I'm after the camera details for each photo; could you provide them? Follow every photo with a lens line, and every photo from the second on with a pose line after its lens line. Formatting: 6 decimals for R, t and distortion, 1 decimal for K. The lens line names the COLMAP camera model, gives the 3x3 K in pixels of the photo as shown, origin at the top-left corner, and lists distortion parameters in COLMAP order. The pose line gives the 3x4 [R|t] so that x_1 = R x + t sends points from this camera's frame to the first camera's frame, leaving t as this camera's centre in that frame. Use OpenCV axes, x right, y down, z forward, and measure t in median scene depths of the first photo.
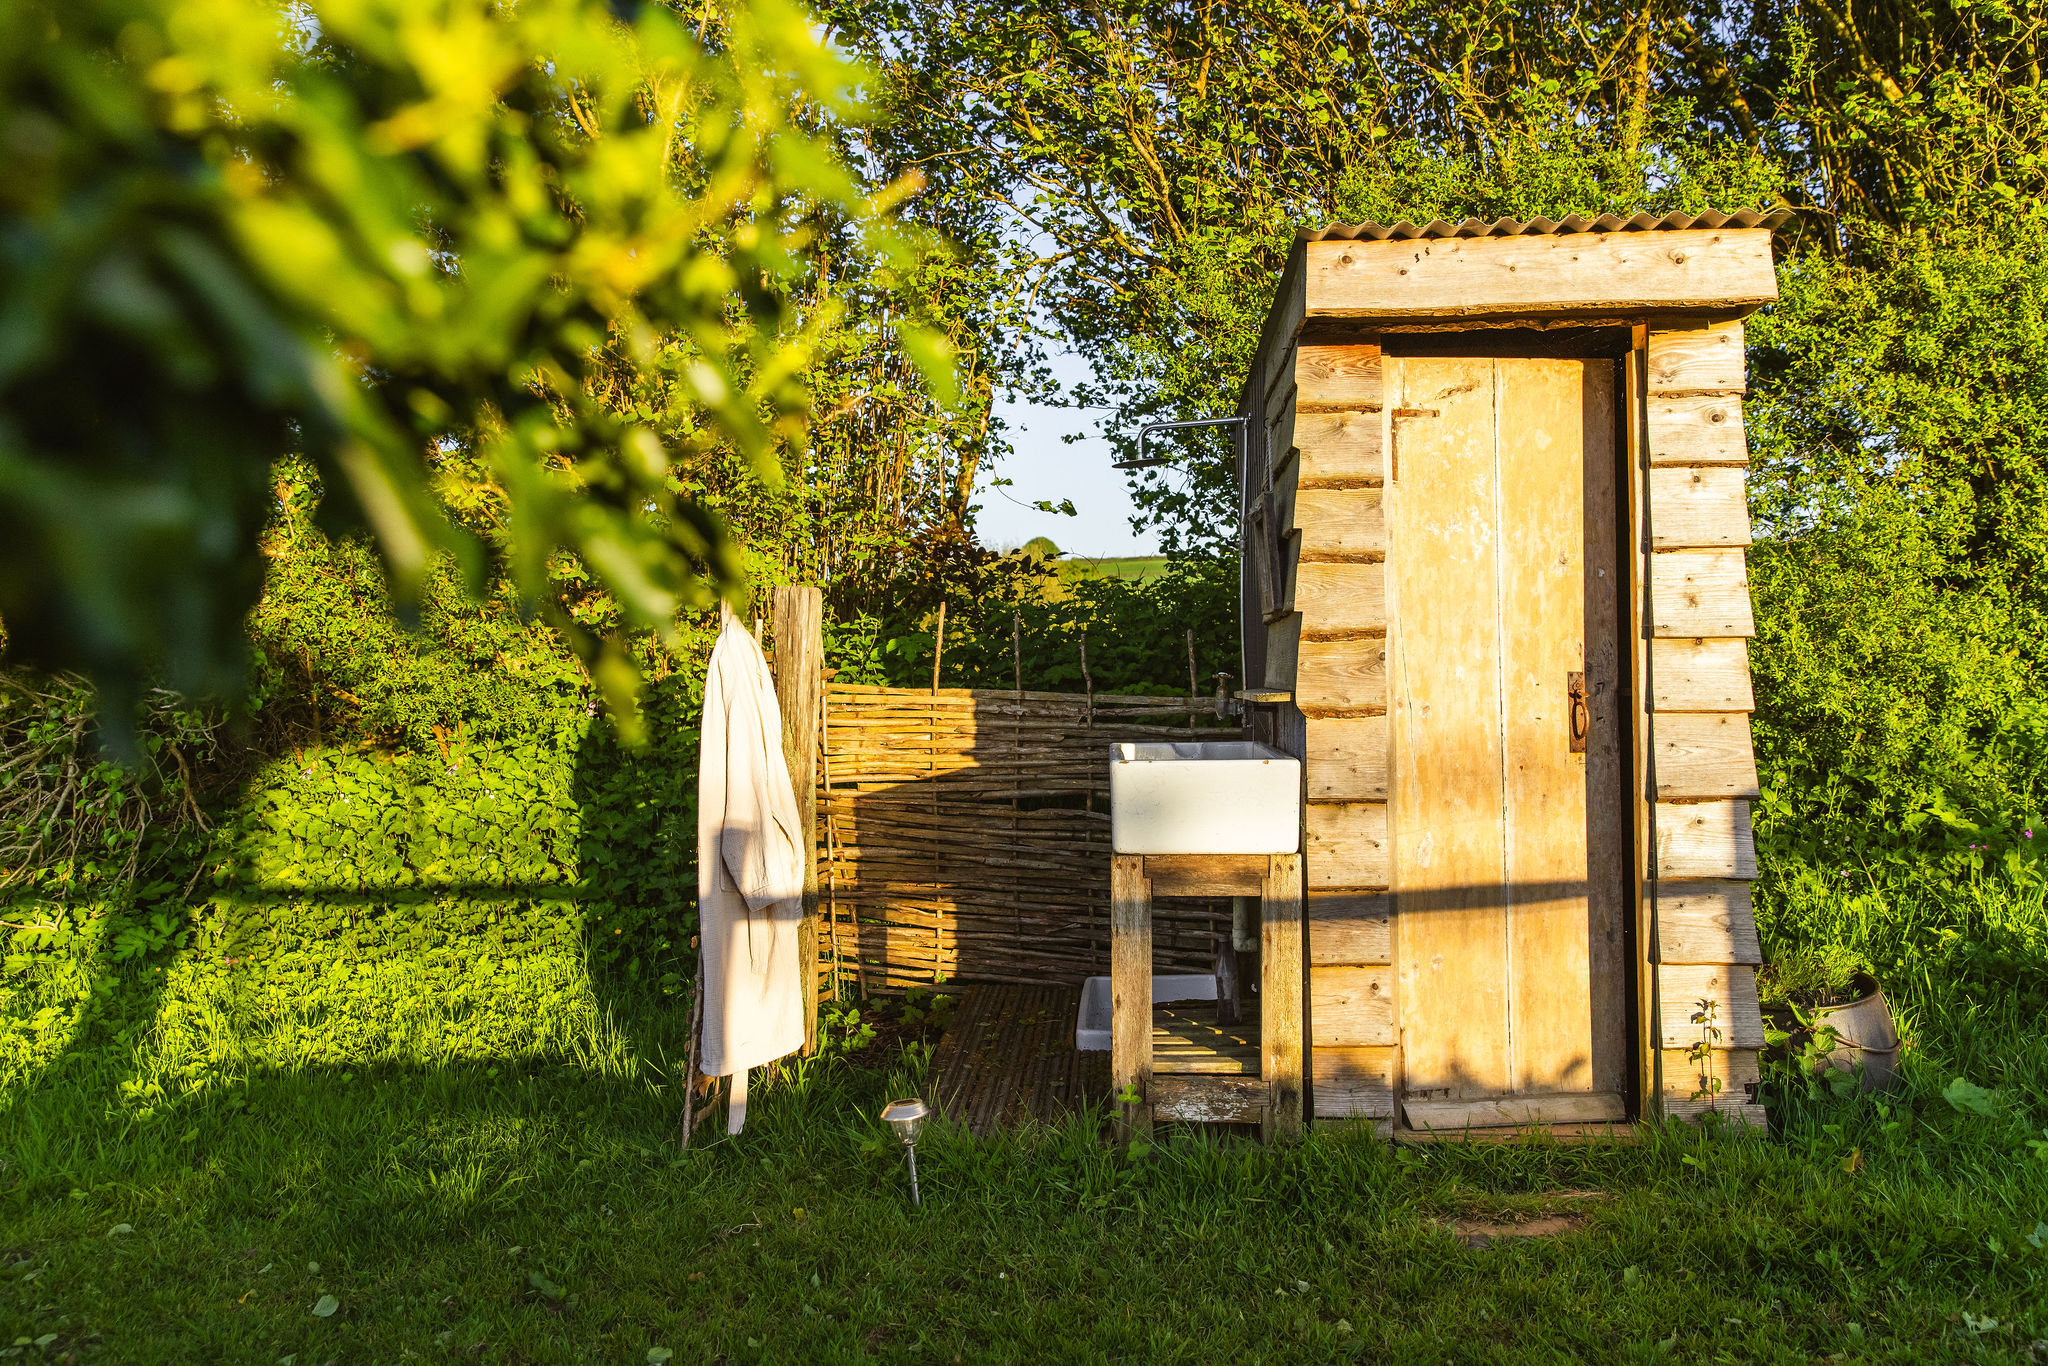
lens RADIAL K [[1417.8, 0, 1024.0], [0, 1417.8, 683.0], [0, 0, 1]] dist [-0.038786, -0.000543]
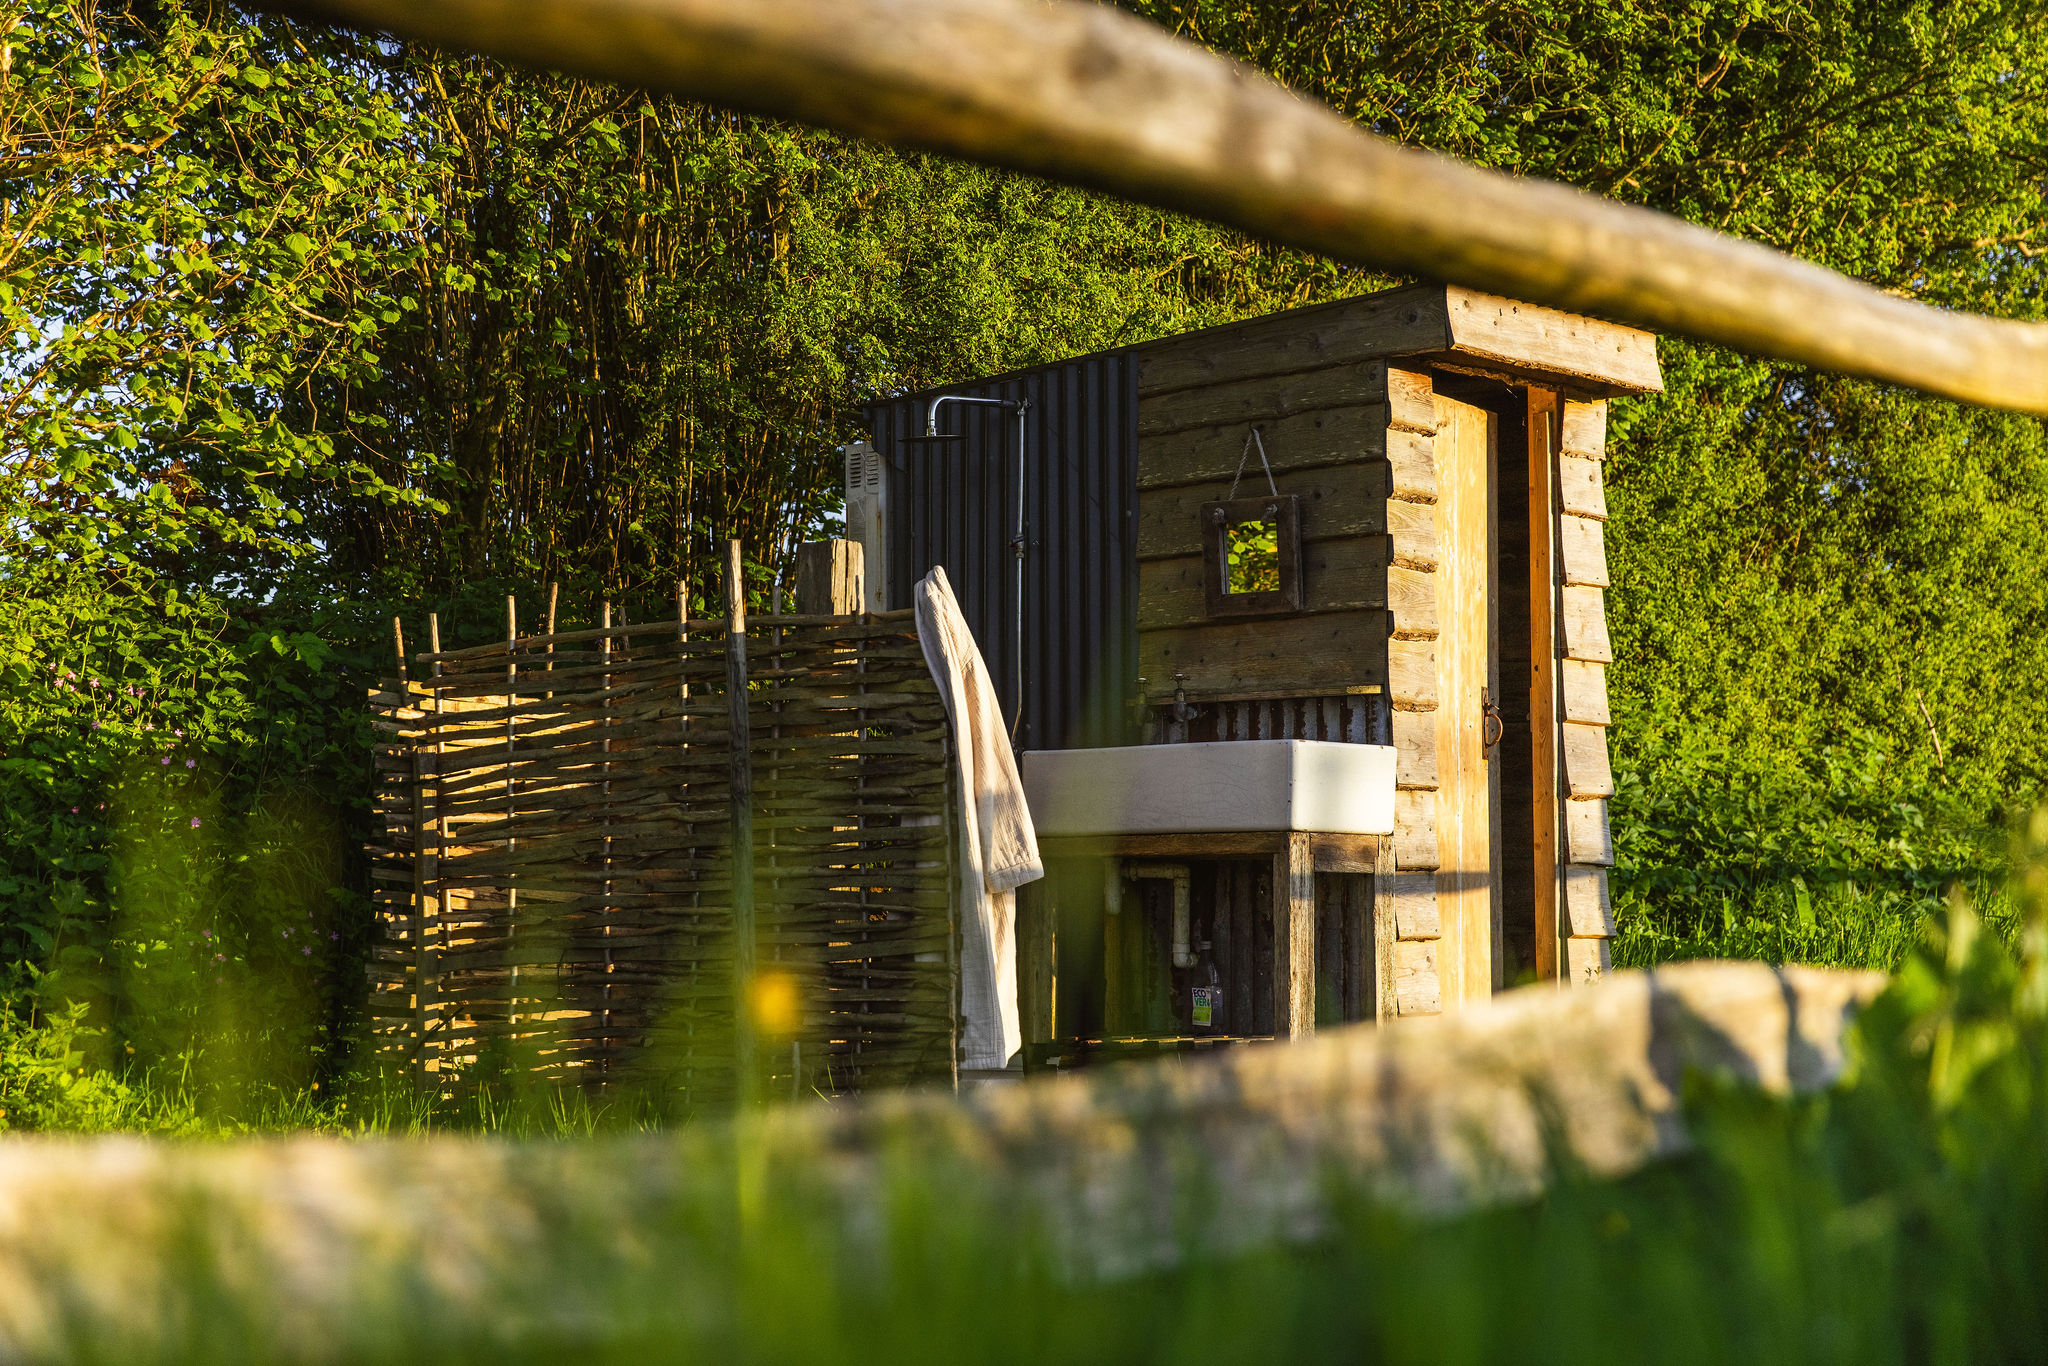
lens RADIAL K [[2954.5, 0, 1024.0], [0, 2954.5, 683.0], [0, 0, 1]] dist [-0.226996, 0.013539]
pose [[0.671912, 0.061348, 0.738086, -1.658642], [-0.004392, 0.996876, -0.078860, 0.183885], [-0.740618, 0.049746, 0.670082, -0.302127]]
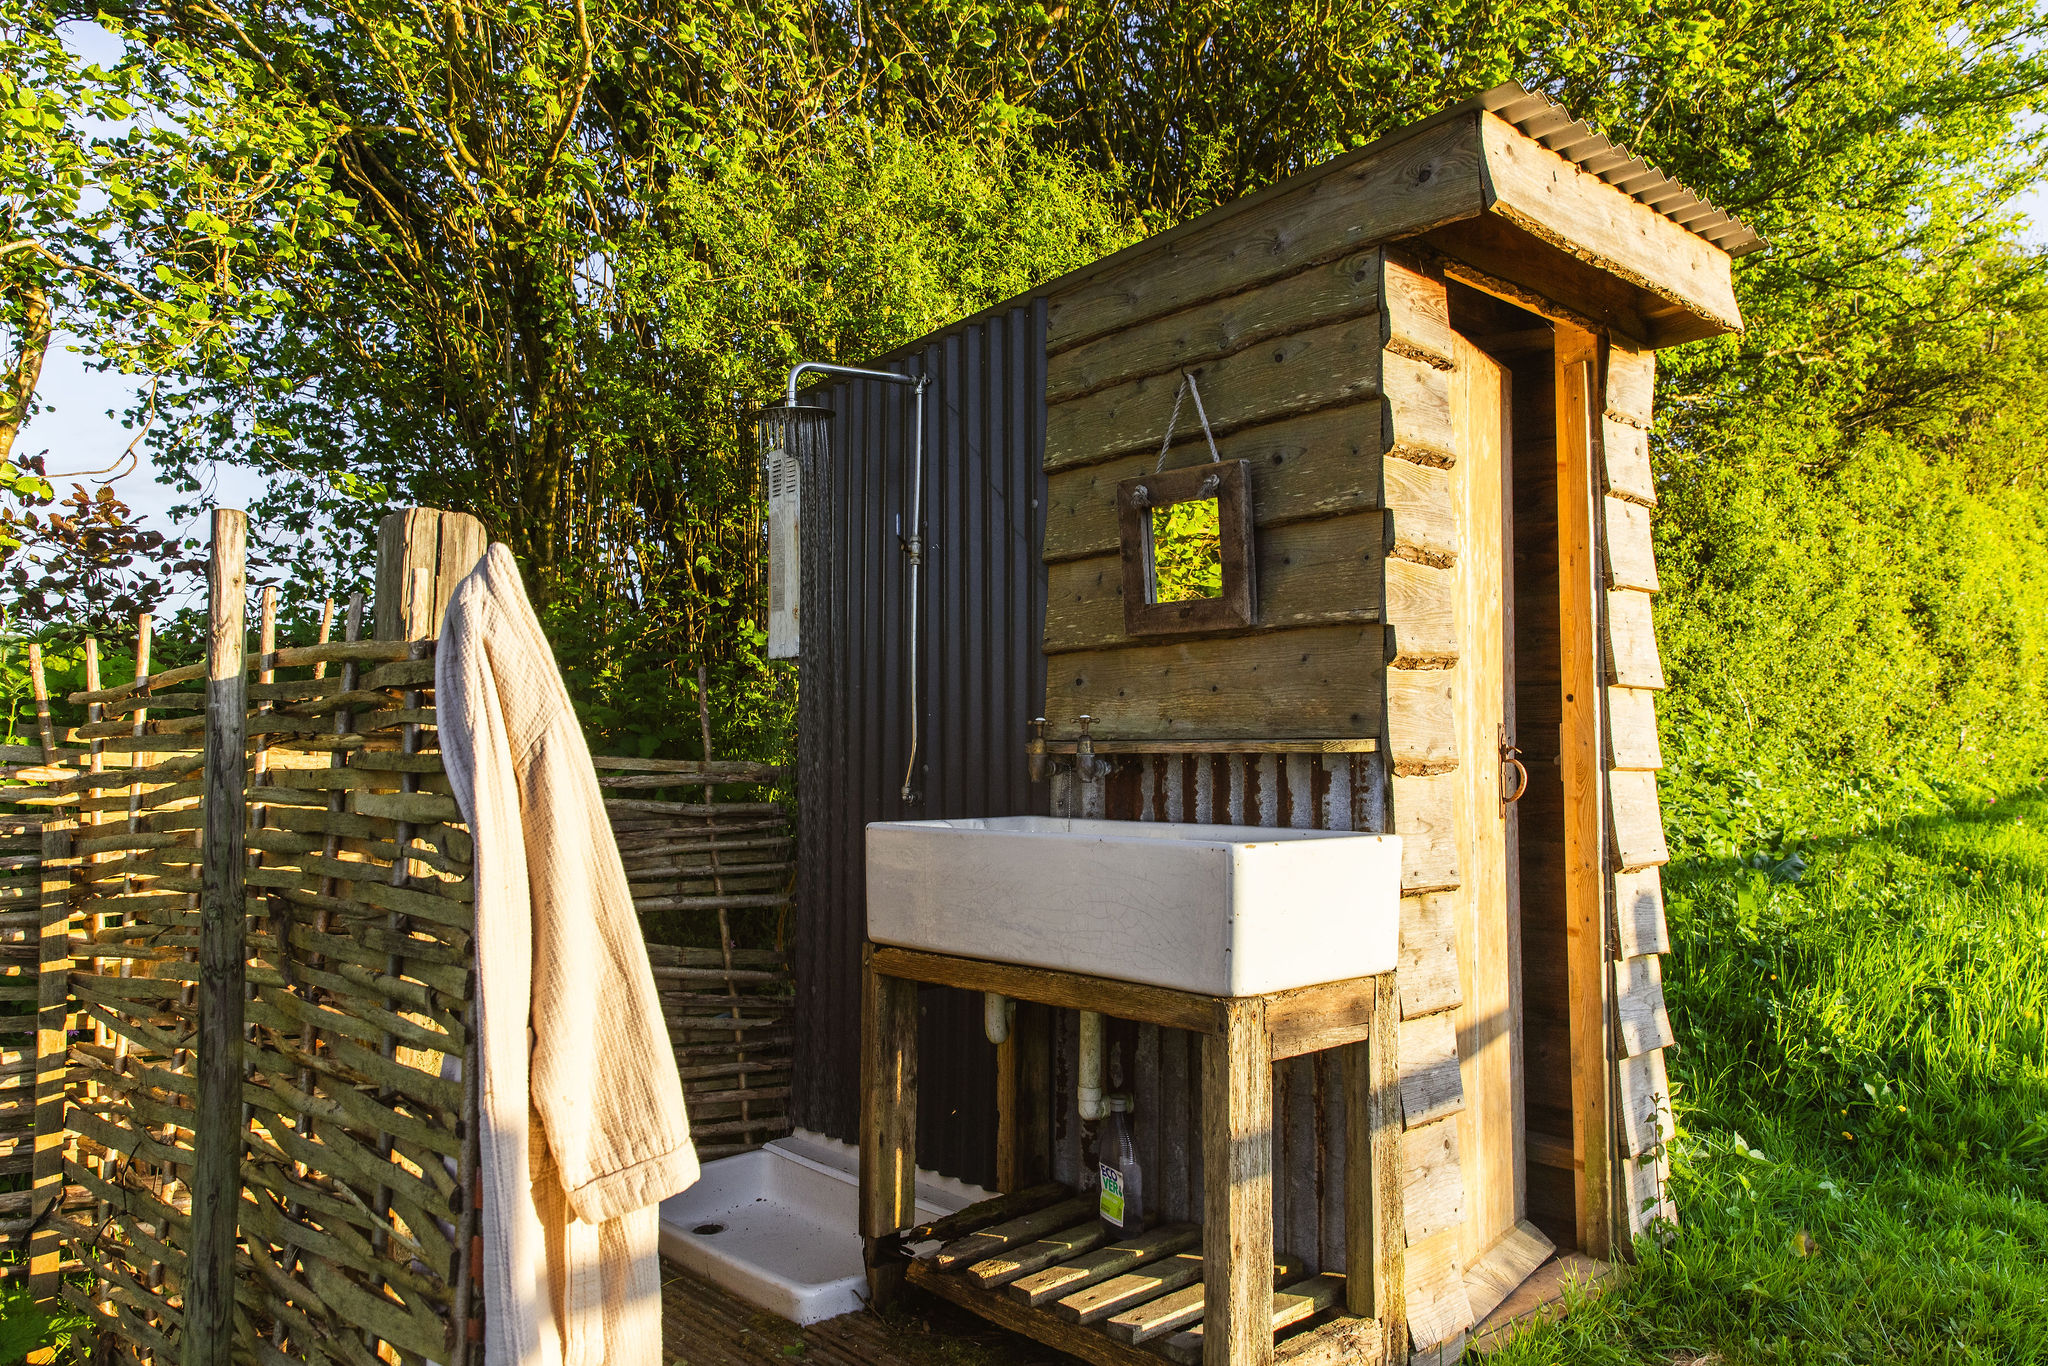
lens RADIAL K [[1417.8, 0, 1024.0], [0, 1417.8, 683.0], [0, 0, 1]] dist [-0.038786, -0.000543]
pose [[0.731024, 0.046263, 0.680782, -0.424891], [-0.004998, 0.998035, -0.062456, 0.023896], [-0.682333, 0.042254, 0.729819, 0.607214]]
